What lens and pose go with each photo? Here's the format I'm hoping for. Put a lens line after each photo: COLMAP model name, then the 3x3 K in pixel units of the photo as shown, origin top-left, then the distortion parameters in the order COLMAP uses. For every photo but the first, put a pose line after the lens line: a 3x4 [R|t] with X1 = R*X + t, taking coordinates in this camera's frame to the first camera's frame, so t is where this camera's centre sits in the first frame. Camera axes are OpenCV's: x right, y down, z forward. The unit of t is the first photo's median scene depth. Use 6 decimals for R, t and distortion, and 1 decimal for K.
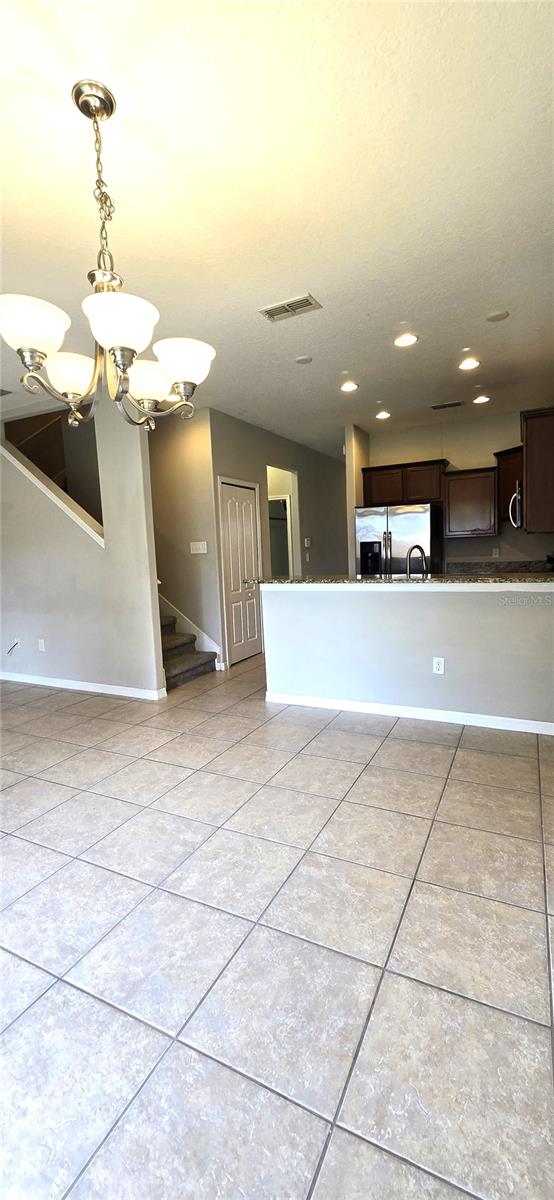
lens RADIAL K [[490.6, 0, 274.0], [0, 490.6, 599.6], [0, 0, 1]] dist [0.001604, -0.000169]
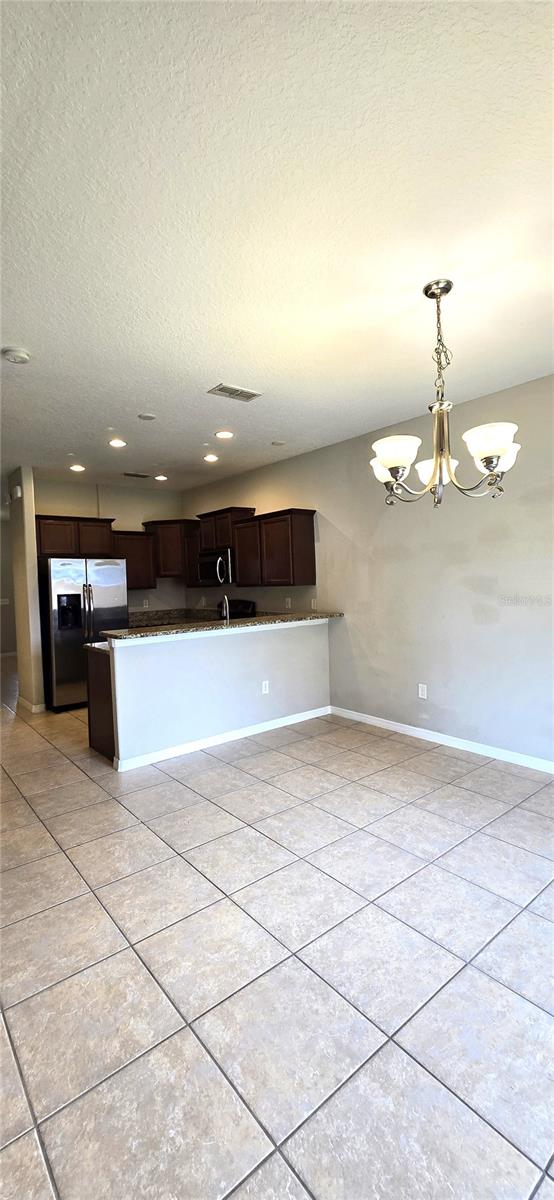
lens RADIAL K [[490.6, 0, 274.0], [0, 490.6, 599.6], [0, 0, 1]] dist [0.001604, -0.000169]
pose [[0.405780, -0.009132, 0.913925, -1.019426], [0.109686, 0.993210, -0.038776, -0.052640], [-0.907365, 0.115979, 0.404026, 0.512315]]
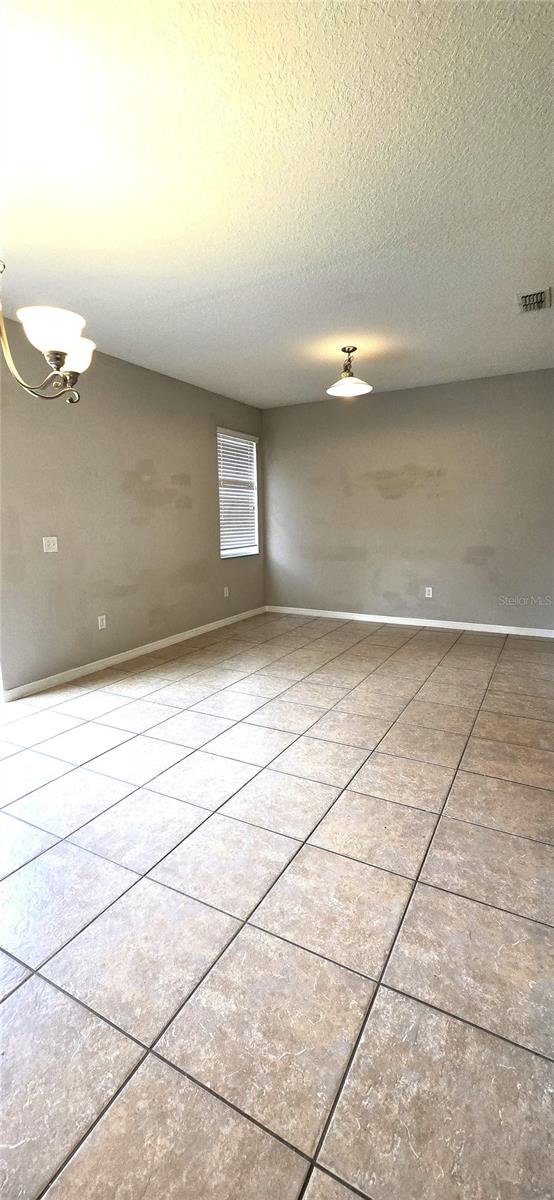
lens RADIAL K [[490.6, 0, 274.0], [0, 490.6, 599.6], [0, 0, 1]] dist [0.001604, -0.000169]
pose [[-0.037853, 0.205262, -0.977975, 0.449943], [-0.088605, 0.974132, 0.207885, -0.122355], [0.995347, 0.094522, -0.018686, 0.940531]]
